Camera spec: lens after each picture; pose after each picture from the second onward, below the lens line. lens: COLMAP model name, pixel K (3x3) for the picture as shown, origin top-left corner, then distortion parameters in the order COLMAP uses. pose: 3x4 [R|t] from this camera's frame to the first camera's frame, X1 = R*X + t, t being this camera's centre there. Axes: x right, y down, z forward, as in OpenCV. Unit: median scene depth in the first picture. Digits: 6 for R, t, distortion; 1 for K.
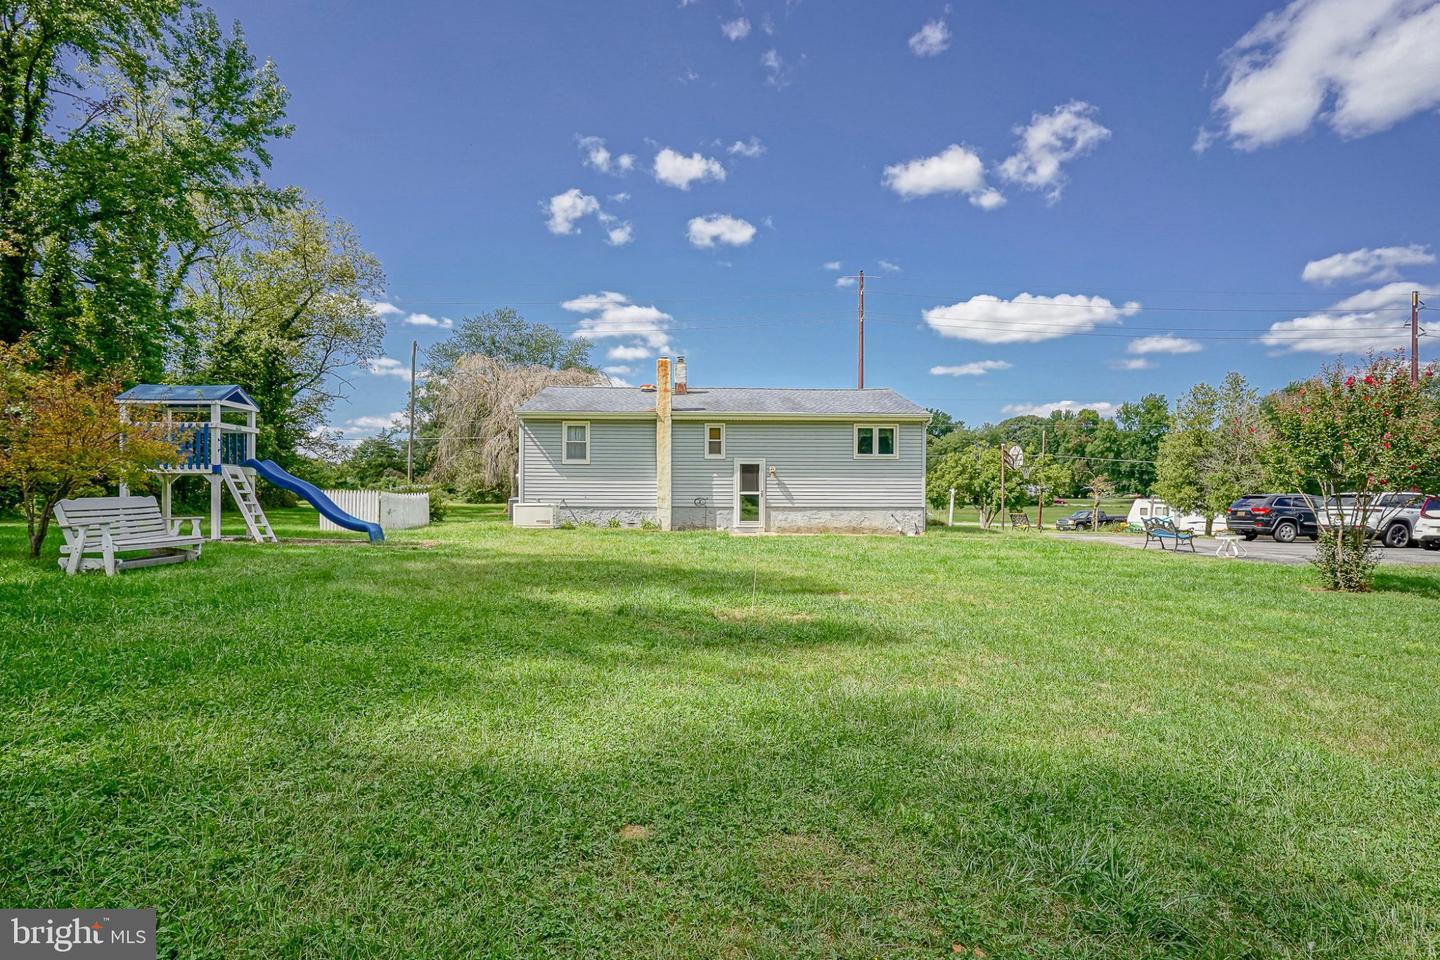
lens RADIAL K [[728.9, 0, 655.3], [0, 728.9, 499.3], [0, 0, 1]] dist [0.004208, 0.000411]
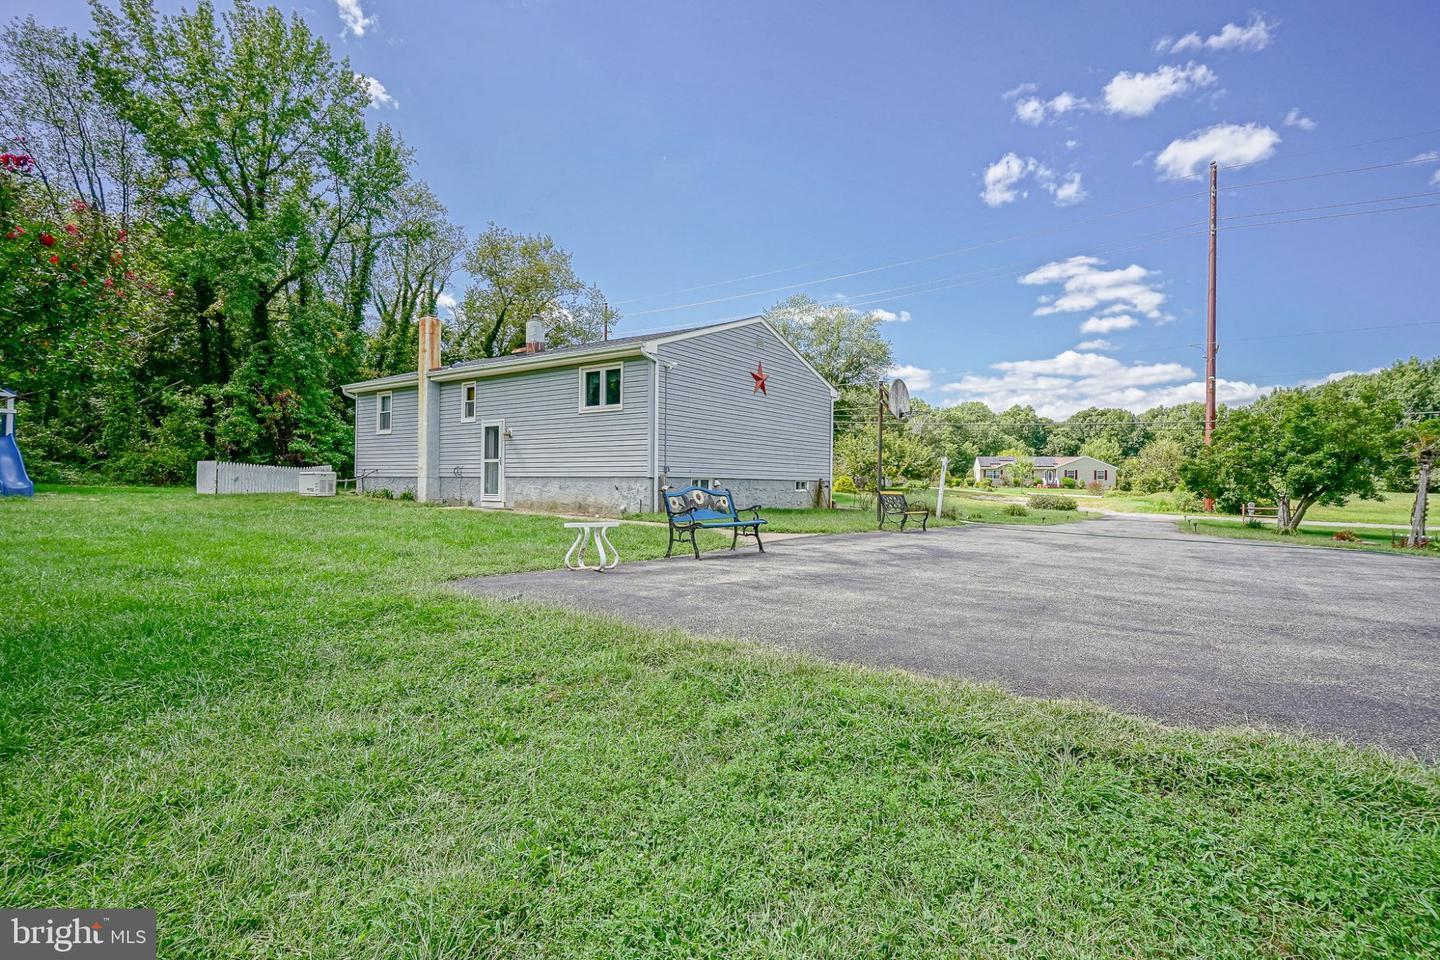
lens RADIAL K [[696.5, 0, 715.7], [0, 696.5, 485.3], [0, 0, 1]] dist [-0.006113, 0.005774]
pose [[0.776053, 0.007809, -0.630619, 0.160765], [-0.016458, 0.999834, -0.007872, 0.004304], [0.630452, 0.016487, 0.776053, 0.101088]]
